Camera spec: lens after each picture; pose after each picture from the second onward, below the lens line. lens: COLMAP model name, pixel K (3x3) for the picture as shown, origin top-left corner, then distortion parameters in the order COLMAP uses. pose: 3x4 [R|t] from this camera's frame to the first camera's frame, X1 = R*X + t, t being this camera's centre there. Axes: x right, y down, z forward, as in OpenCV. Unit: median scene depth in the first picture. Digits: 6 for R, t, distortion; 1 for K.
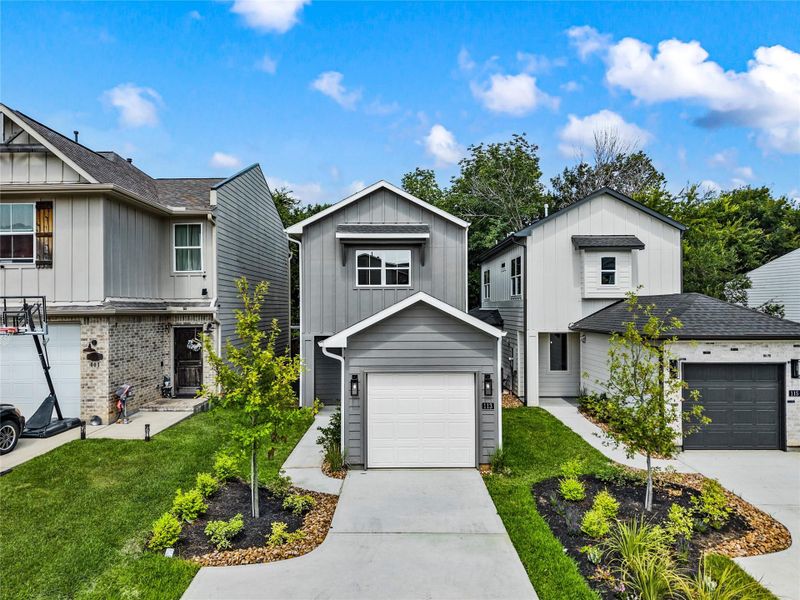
lens RADIAL K [[515.7, 0, 400.1], [0, 515.7, 305.5], [0, 0, 1]] dist [0.020865, -0.015375]
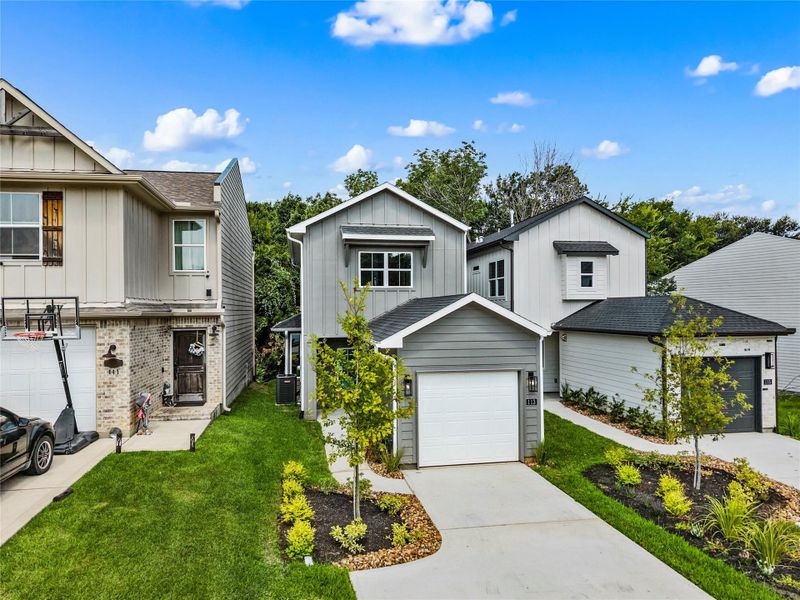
lens RADIAL K [[515.7, 0, 397.3], [0, 515.7, 307.2], [0, 0, 1]] dist [0.020865, -0.015375]
pose [[0.984190, -0.002151, 0.177104, -0.209625], [0.002080, 0.999998, 0.000584, 0.000470], [-0.177105, -0.000206, 0.984192, 0.007510]]
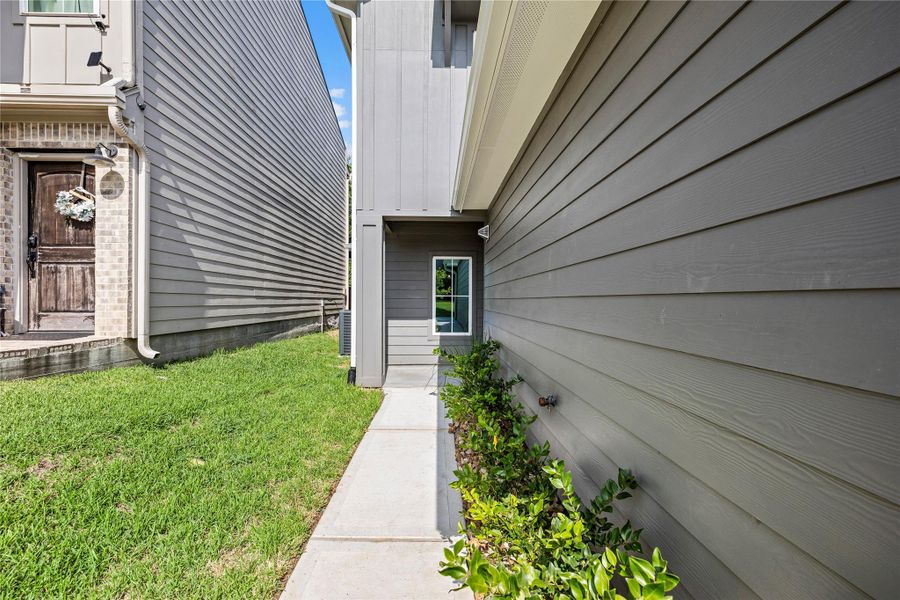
lens RADIAL K [[385.3, 0, 452.6], [0, 385.3, 301.0], [0, 0, 1]] dist [-0.003018, 0.000618]
pose [[0.999574, 0.009333, 0.027655, -0.125645], [-0.009678, 0.999877, 0.012375, 0.146145], [-0.027536, -0.012638, 0.999541, 0.720478]]
